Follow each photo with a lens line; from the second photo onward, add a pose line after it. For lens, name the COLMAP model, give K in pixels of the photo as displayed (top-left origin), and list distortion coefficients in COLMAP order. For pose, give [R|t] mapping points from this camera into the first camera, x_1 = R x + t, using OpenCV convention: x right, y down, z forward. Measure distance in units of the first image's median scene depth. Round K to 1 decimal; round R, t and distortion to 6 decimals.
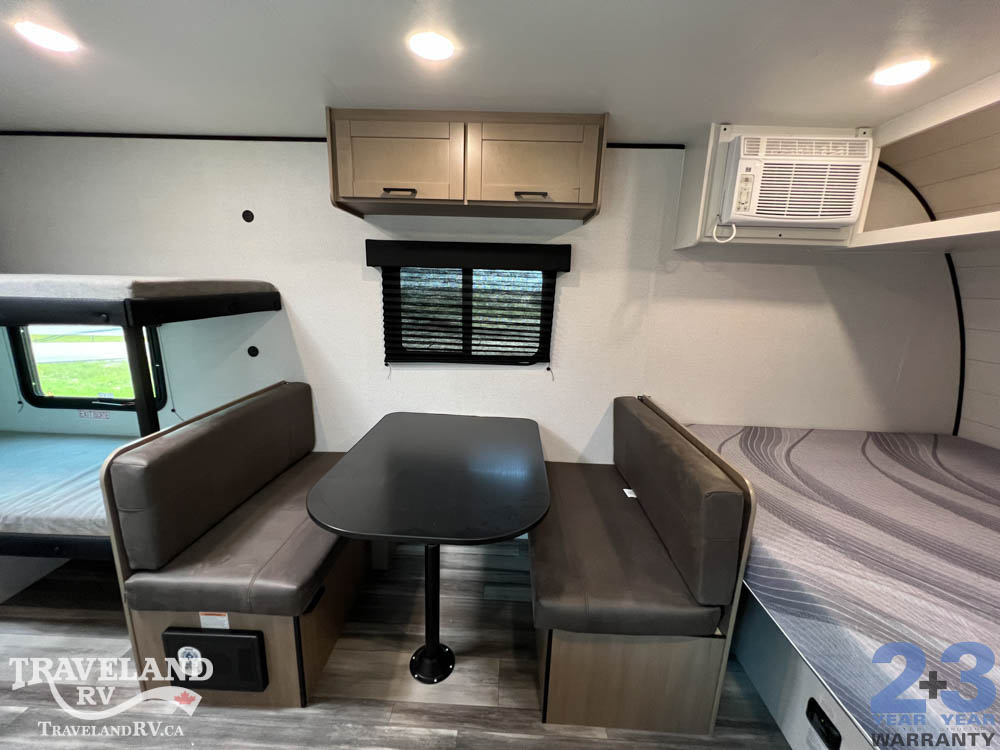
lens RADIAL K [[400.5, 0, 498.1], [0, 400.5, 373.5], [0, 0, 1]] dist [0.000190, 0.000650]
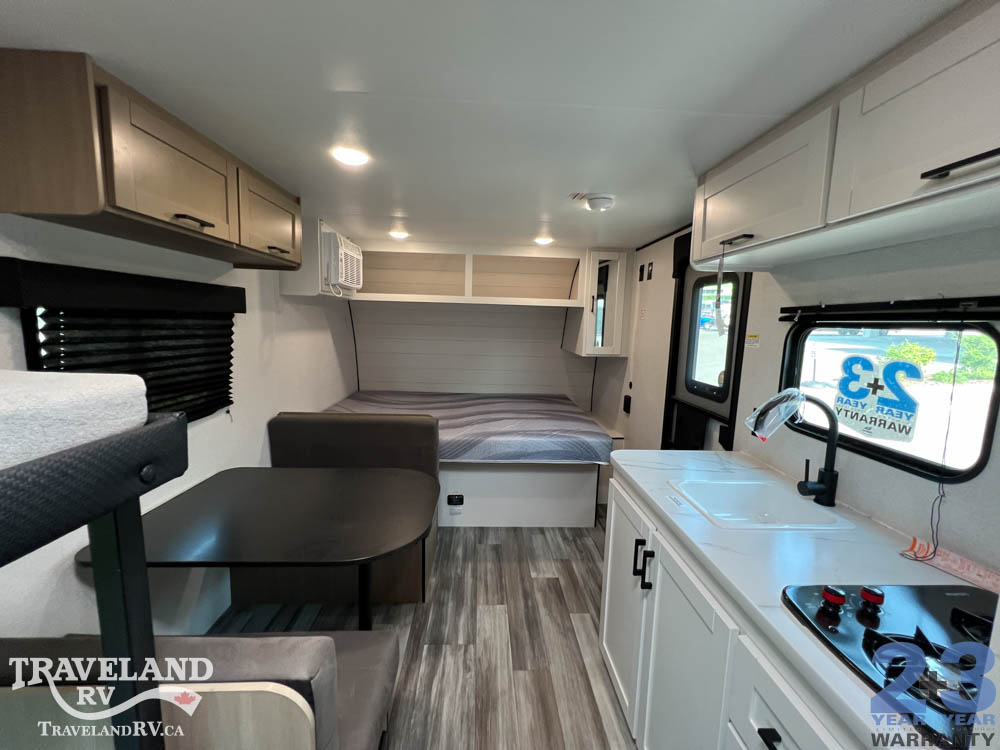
lens RADIAL K [[400.5, 0, 498.1], [0, 400.5, 373.5], [0, 0, 1]] dist [0.000190, 0.000650]
pose [[-0.071746, -0.163482, 0.983934, -1.058181], [0.183761, 0.967423, 0.174138, -0.184234], [-0.980349, 0.193303, -0.039367, 0.479922]]
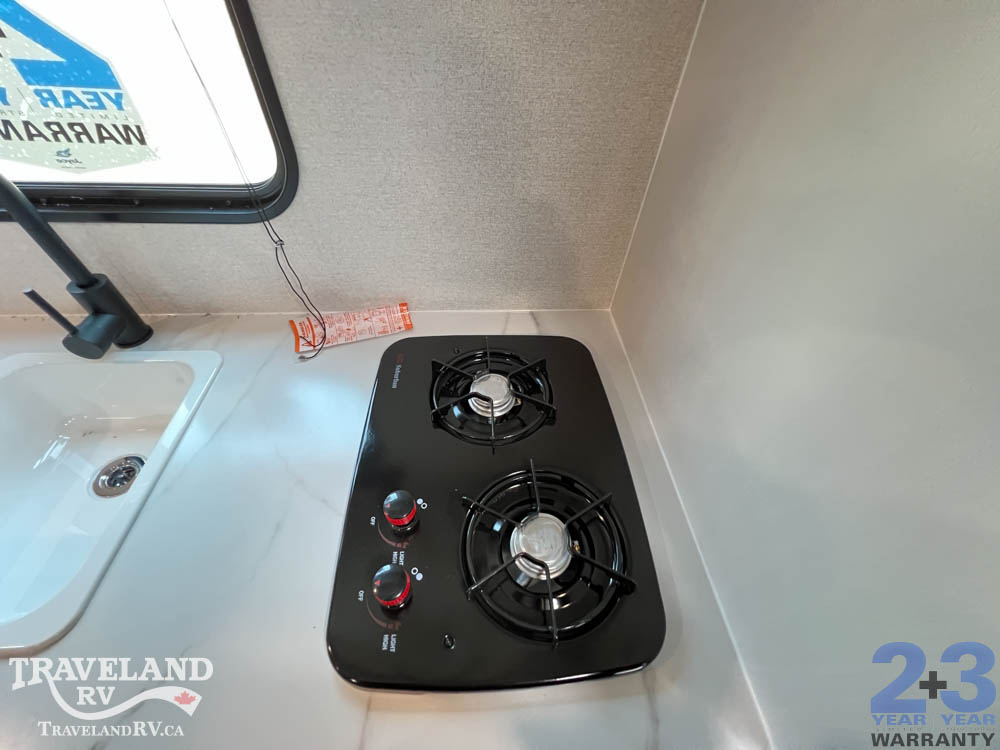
lens RADIAL K [[400.5, 0, 498.1], [0, 400.5, 373.5], [0, 0, 1]] dist [0.000190, 0.000650]
pose [[-0.994161, 0.020556, -0.105931, -0.703059], [-0.081515, 0.500186, 0.862073, -0.051053], [0.070706, 0.865674, -0.495590, 0.137078]]
